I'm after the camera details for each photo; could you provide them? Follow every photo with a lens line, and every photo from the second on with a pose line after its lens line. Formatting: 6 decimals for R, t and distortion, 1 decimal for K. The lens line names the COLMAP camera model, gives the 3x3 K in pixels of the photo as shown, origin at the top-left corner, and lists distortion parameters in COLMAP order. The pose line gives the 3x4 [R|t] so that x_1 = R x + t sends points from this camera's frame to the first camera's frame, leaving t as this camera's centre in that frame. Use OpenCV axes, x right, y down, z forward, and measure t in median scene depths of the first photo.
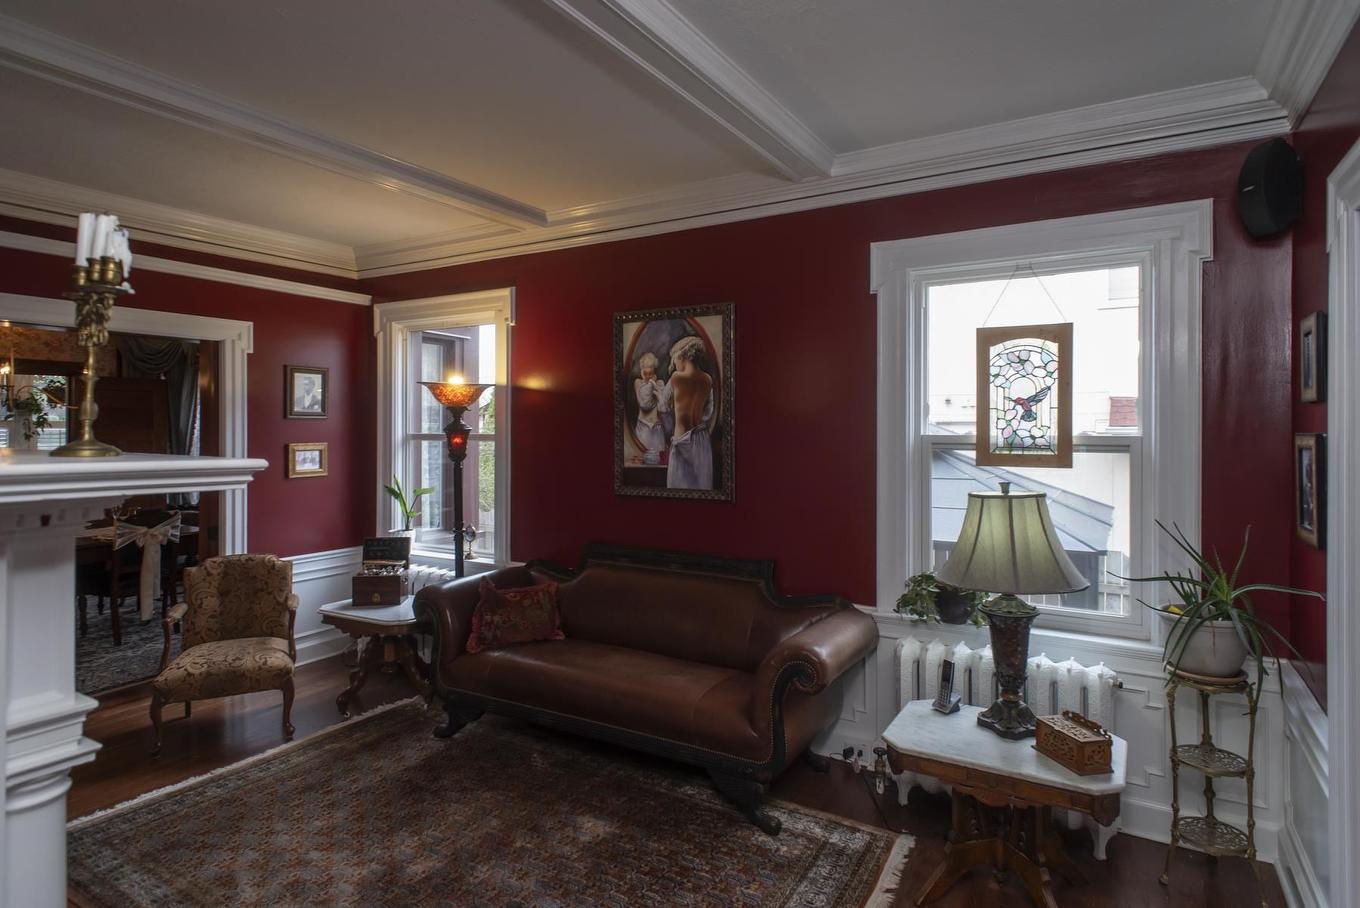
lens RADIAL K [[750.2, 0, 679.1], [0, 750.2, 445.6], [0, 0, 1]] dist [0.006683, 0.002227]
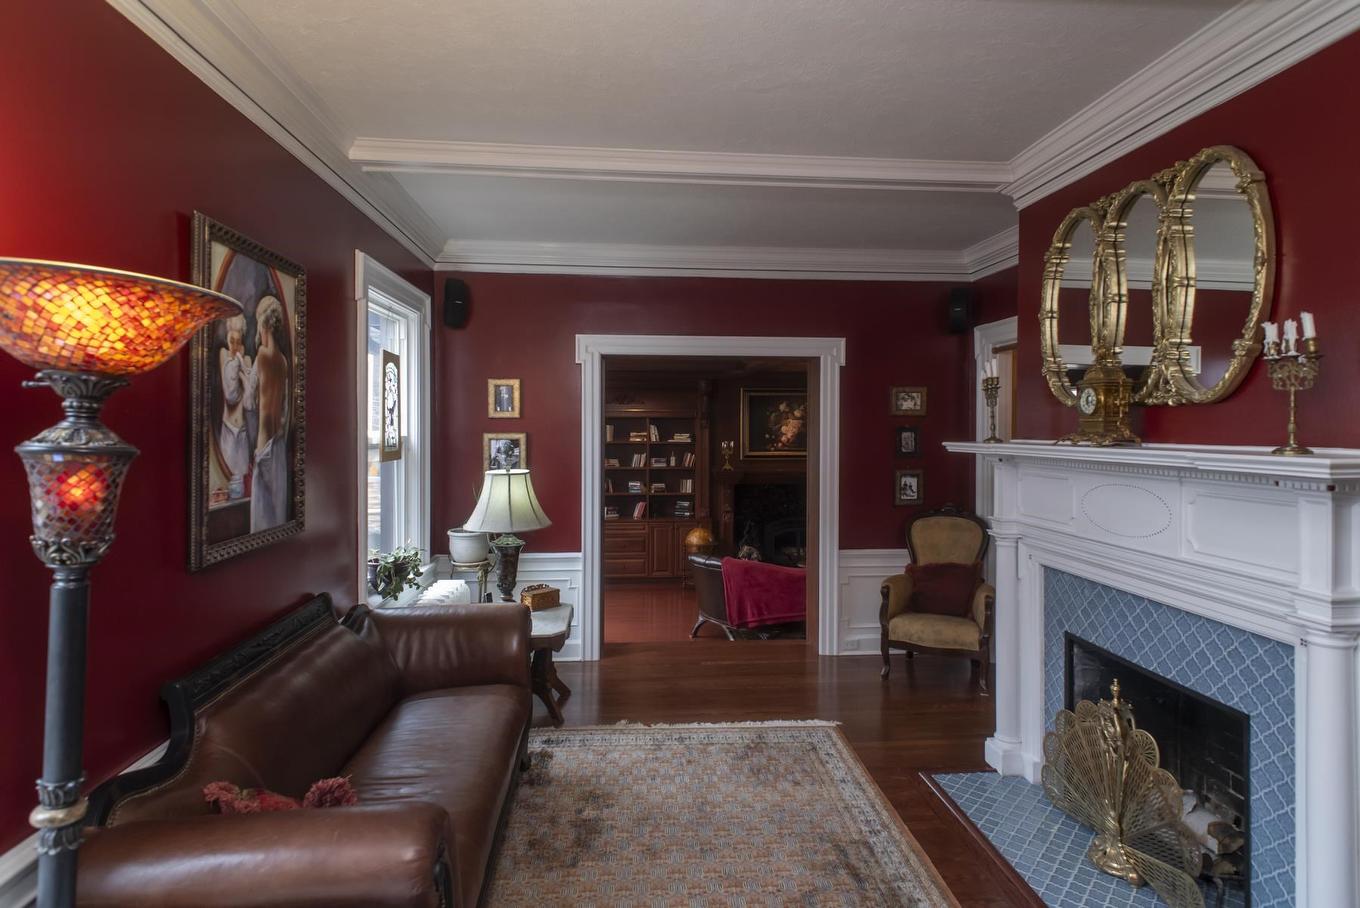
lens RADIAL K [[750.2, 0, 680.2], [0, 750.2, 444.5], [0, 0, 1]] dist [0.006683, 0.002227]
pose [[0.811965, 0.003603, 0.583695, -0.091326], [0.001527, 0.999964, -0.008297, -0.010871], [-0.583704, 0.007628, 0.811930, 0.301675]]
